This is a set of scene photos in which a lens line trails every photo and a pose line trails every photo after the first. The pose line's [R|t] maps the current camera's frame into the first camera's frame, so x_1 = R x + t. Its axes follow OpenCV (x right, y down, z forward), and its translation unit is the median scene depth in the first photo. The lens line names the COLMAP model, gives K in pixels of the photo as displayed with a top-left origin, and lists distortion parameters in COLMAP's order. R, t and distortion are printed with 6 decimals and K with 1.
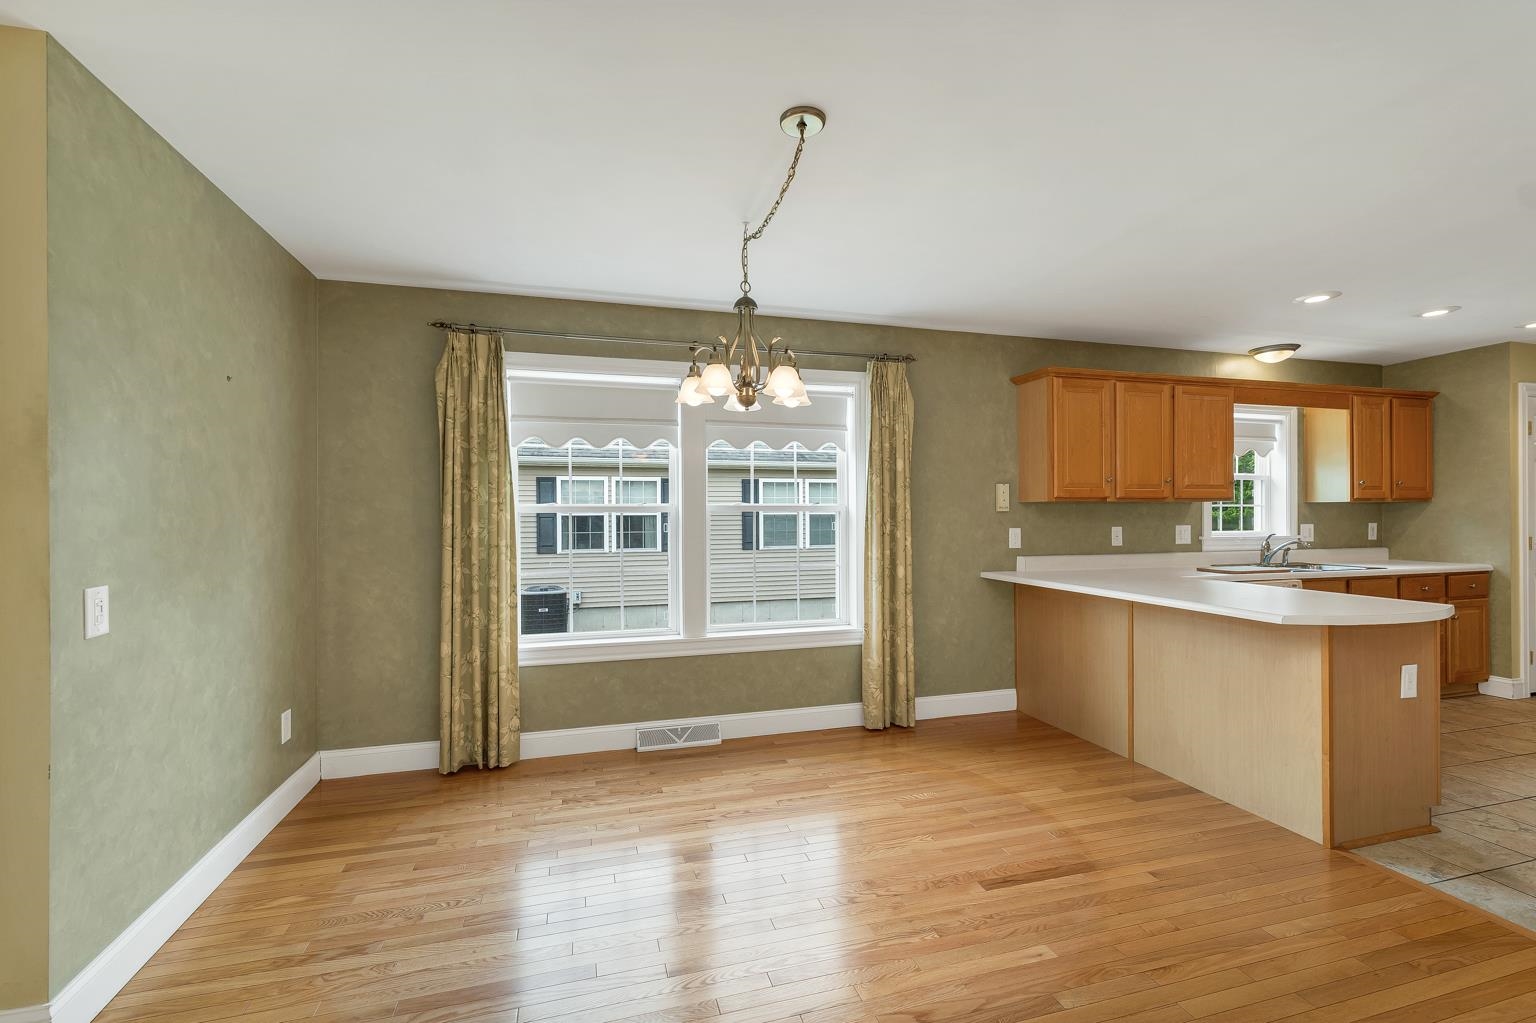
lens RADIAL K [[655.3, 0, 760.3], [0, 655.3, 513.2], [0, 0, 1]] dist [0.002535, 0.000158]
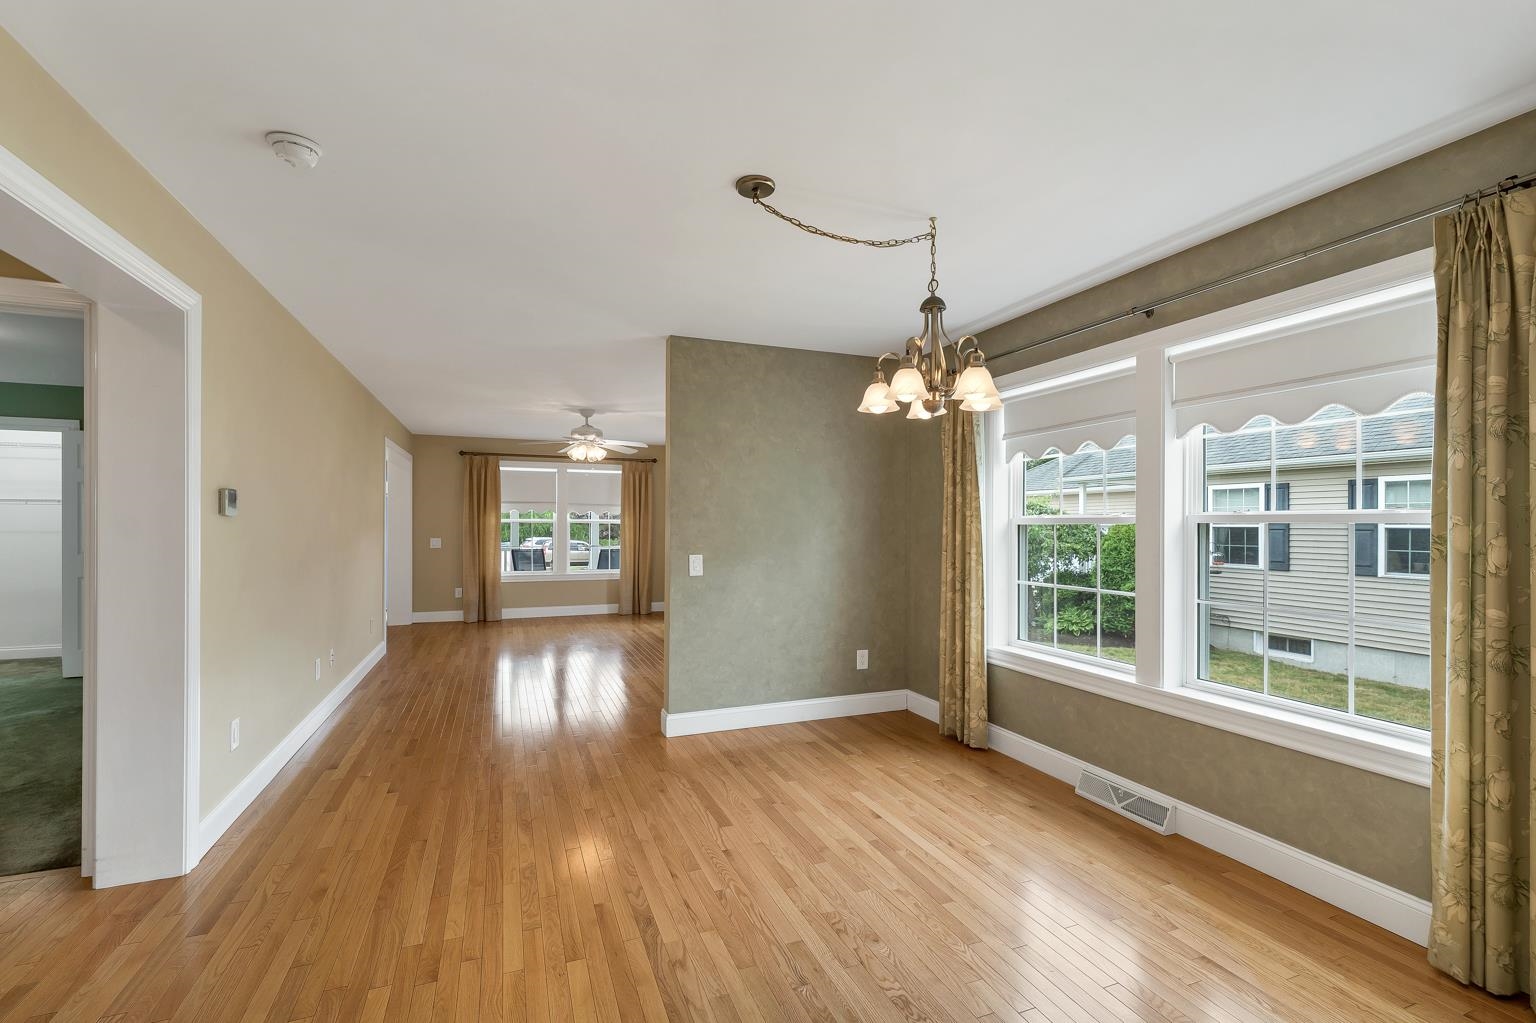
lens RADIAL K [[675.6, 0, 764.1], [0, 675.6, 526.6], [0, 0, 1]] dist [0.001719, 0.000183]
pose [[0.090524, 0.008062, -0.995862, 0.624299], [-0.001052, 0.999967, 0.007999, -0.004029], [0.995894, 0.000323, 0.090530, 0.451594]]
